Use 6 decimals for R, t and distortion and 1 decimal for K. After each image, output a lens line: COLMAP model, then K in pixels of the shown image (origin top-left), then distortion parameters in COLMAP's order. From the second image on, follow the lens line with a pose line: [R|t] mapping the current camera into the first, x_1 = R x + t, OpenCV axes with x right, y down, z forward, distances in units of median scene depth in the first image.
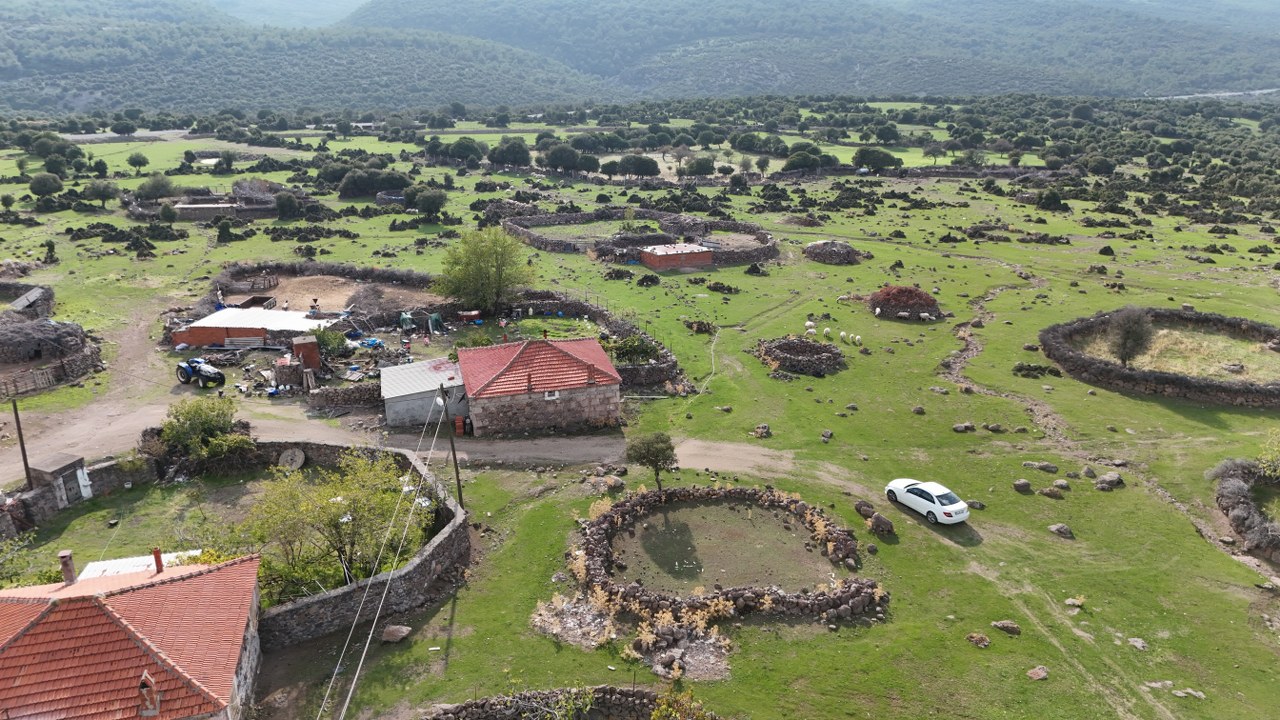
lens RADIAL K [[925.7, 0, 636.4], [0, 925.7, 362.7], [0, 0, 1]] dist [0.067493, -0.065481]
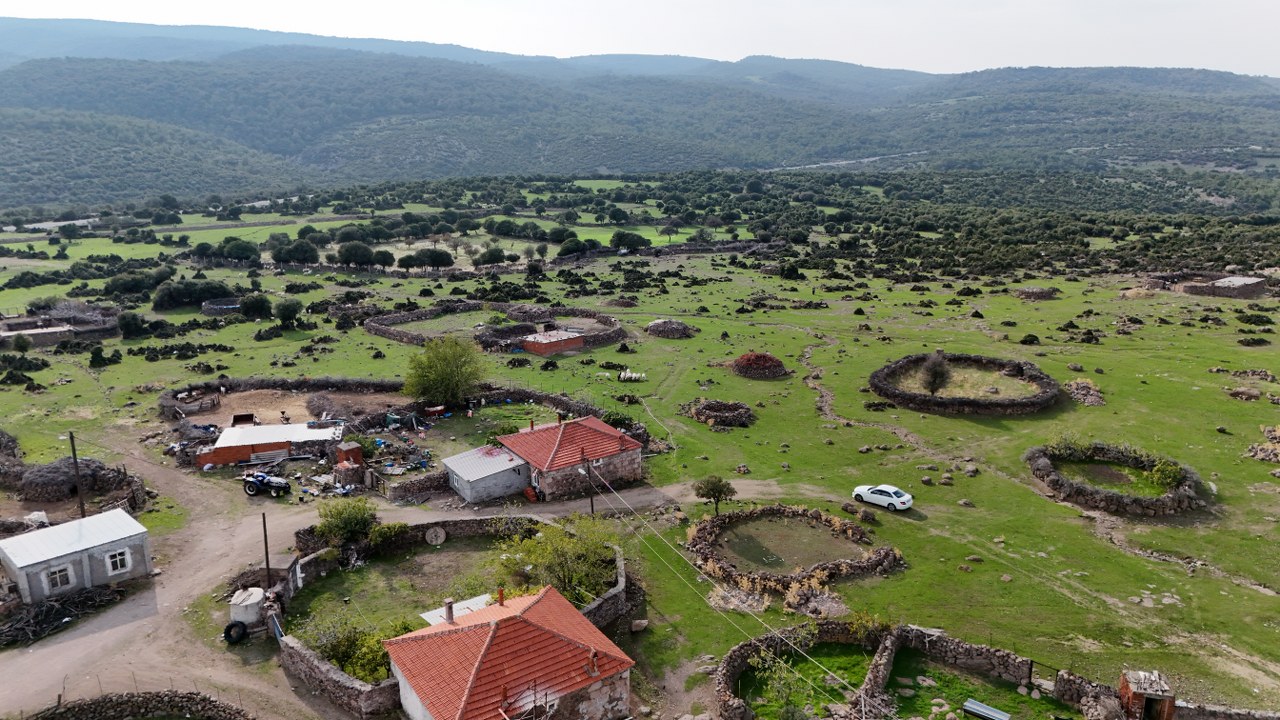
lens RADIAL K [[925.7, 0, 636.4], [0, 925.7, 362.7], [0, 0, 1]] dist [0.067493, -0.065481]
pose [[0.943855, -0.091252, 0.317507, -0.251106], [0.113946, 0.992039, -0.053613, -0.015950], [-0.310087, 0.086782, 0.946739, -0.155528]]
